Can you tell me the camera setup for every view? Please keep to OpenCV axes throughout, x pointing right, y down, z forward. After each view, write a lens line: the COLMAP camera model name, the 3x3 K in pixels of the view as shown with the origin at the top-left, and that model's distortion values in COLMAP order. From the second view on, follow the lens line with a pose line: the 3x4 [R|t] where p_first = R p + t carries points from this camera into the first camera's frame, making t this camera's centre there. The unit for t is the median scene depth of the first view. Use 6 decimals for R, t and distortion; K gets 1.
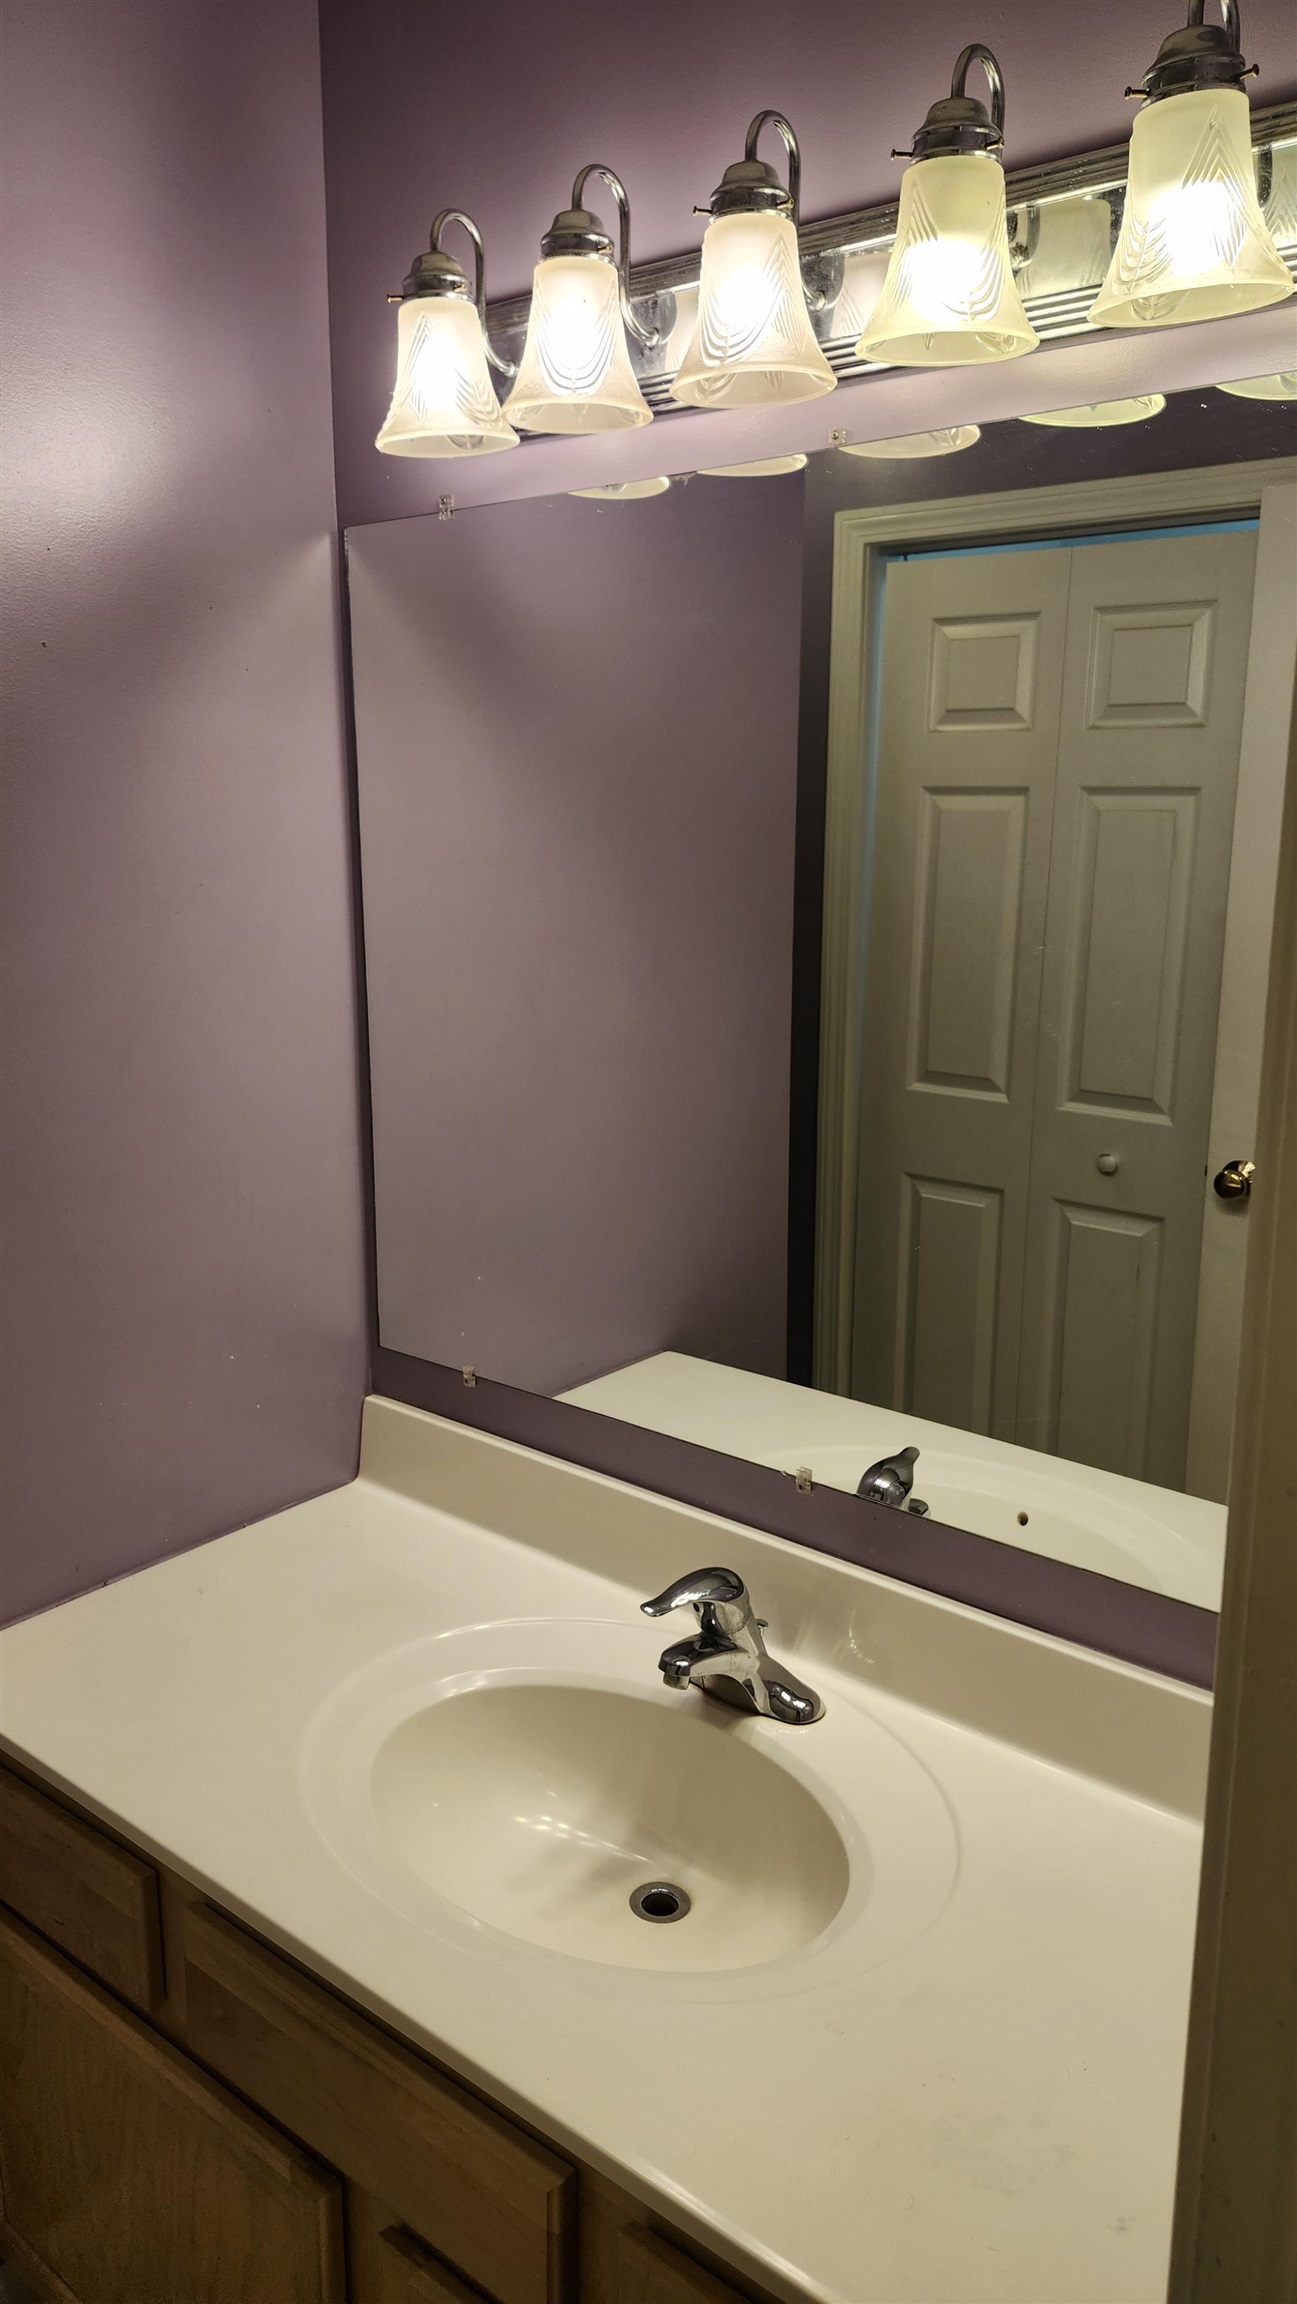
lens RADIAL K [[1608.7, 0, 658.2], [0, 1608.7, 1084.7], [0, 0, 1]] dist [0.033683, -0.028893]
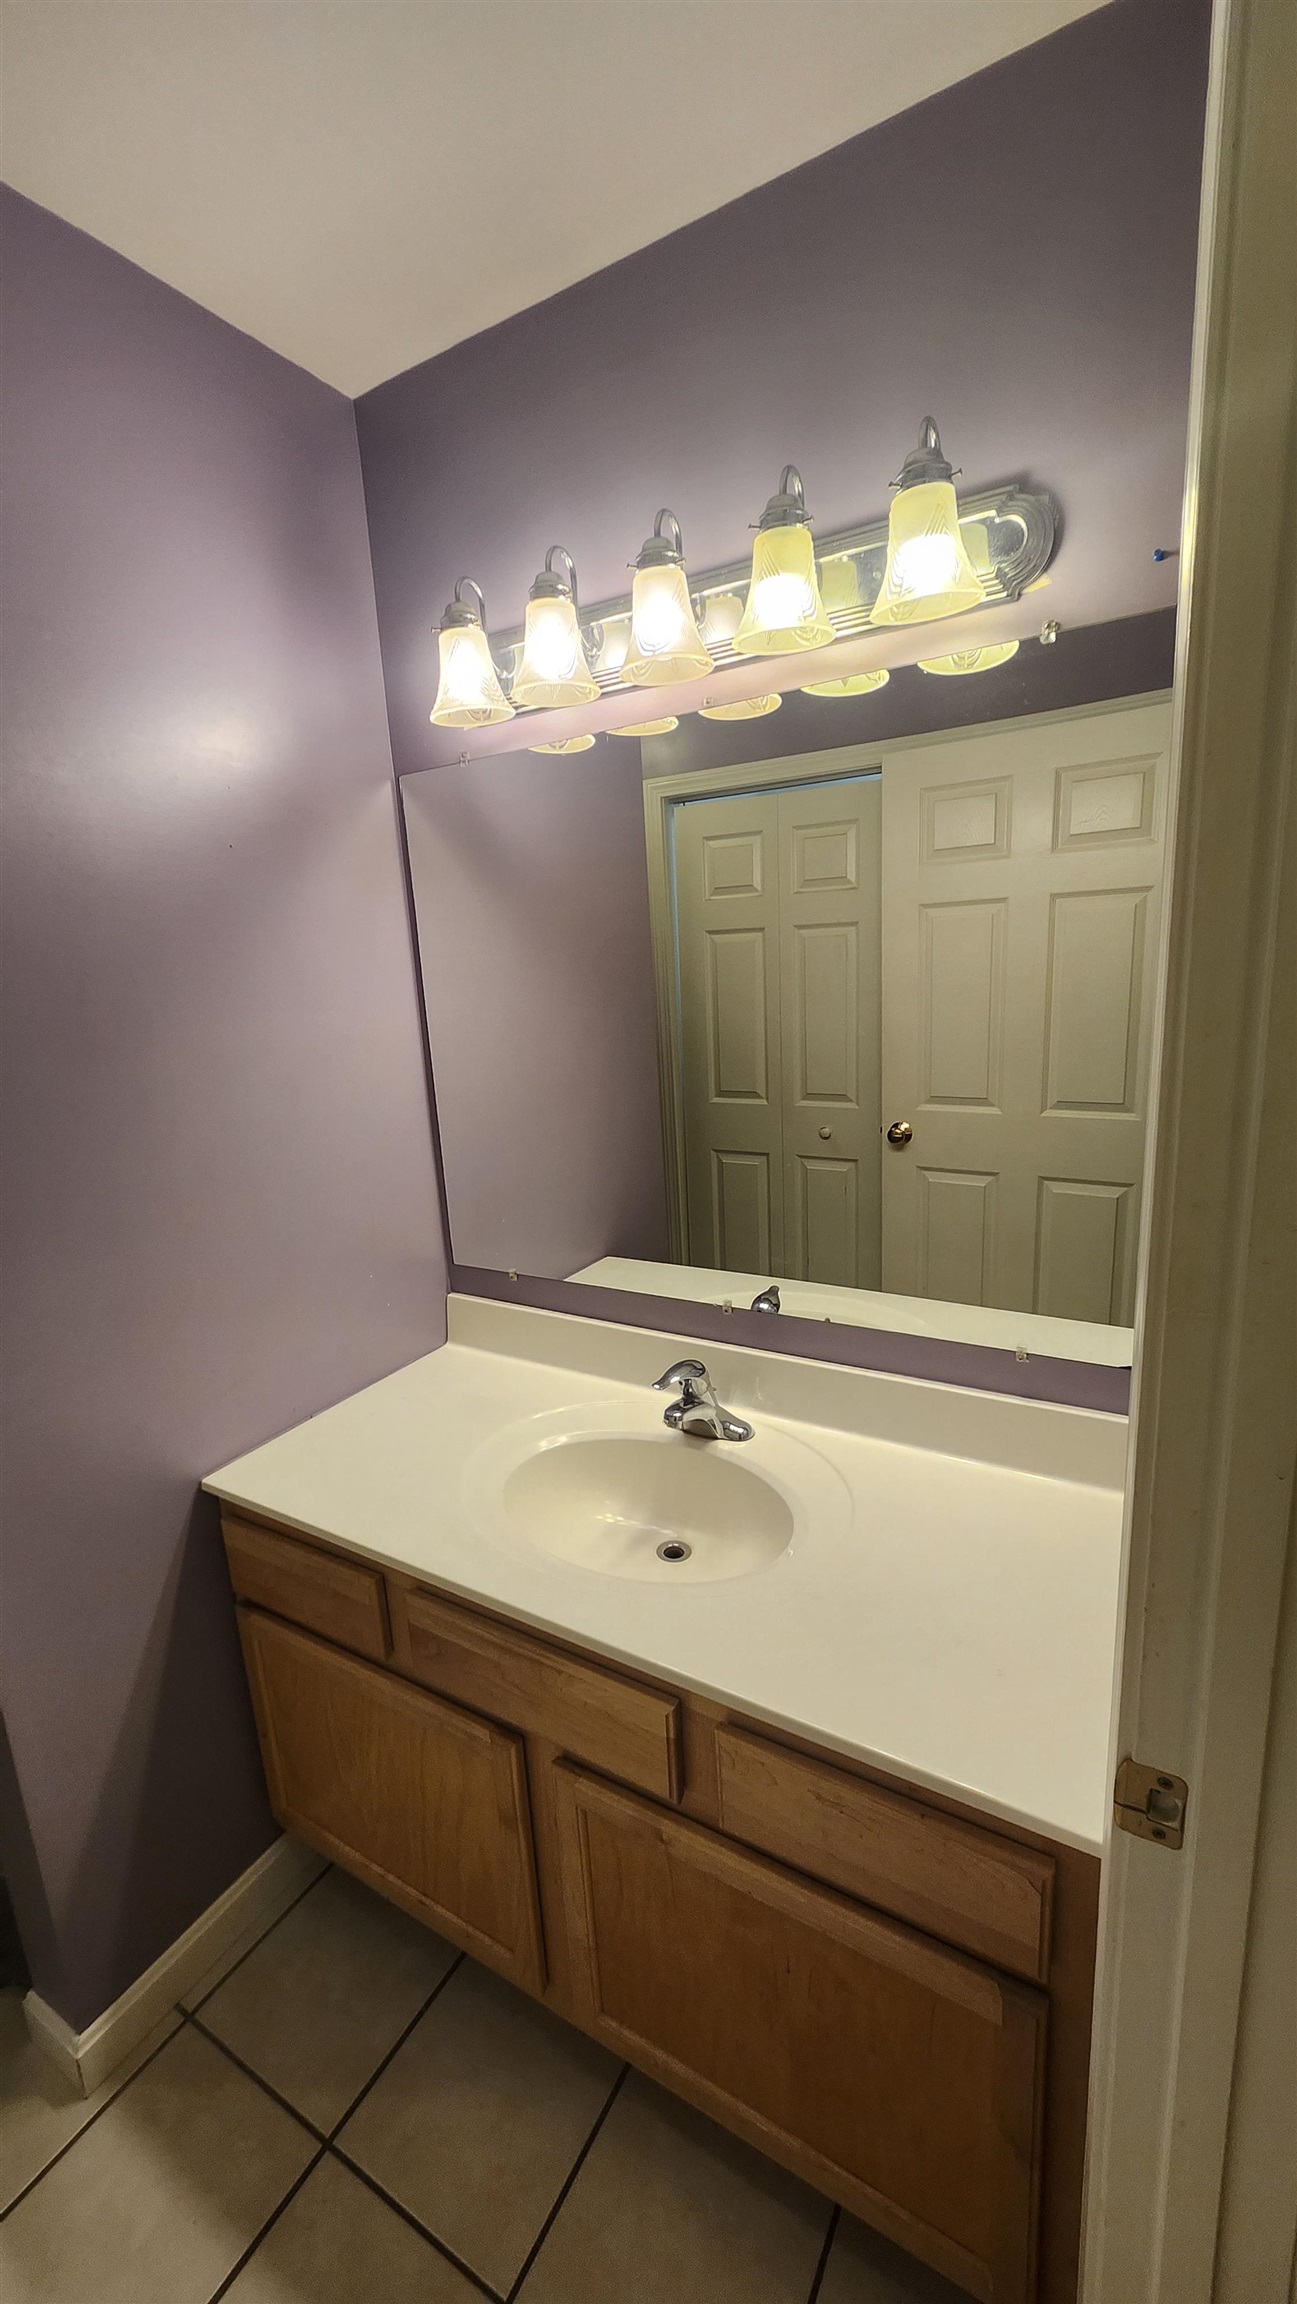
lens RADIAL K [[904.6, 0, 638.3], [0, 904.6, 1135.5], [0, 0, 1]] dist [0.001075, -0.000174]
pose [[0.987620, -0.085555, 0.131482, -0.124721], [0.084591, 0.996332, 0.012908, 0.042529], [-0.132104, -0.001626, 0.991235, 0.042903]]
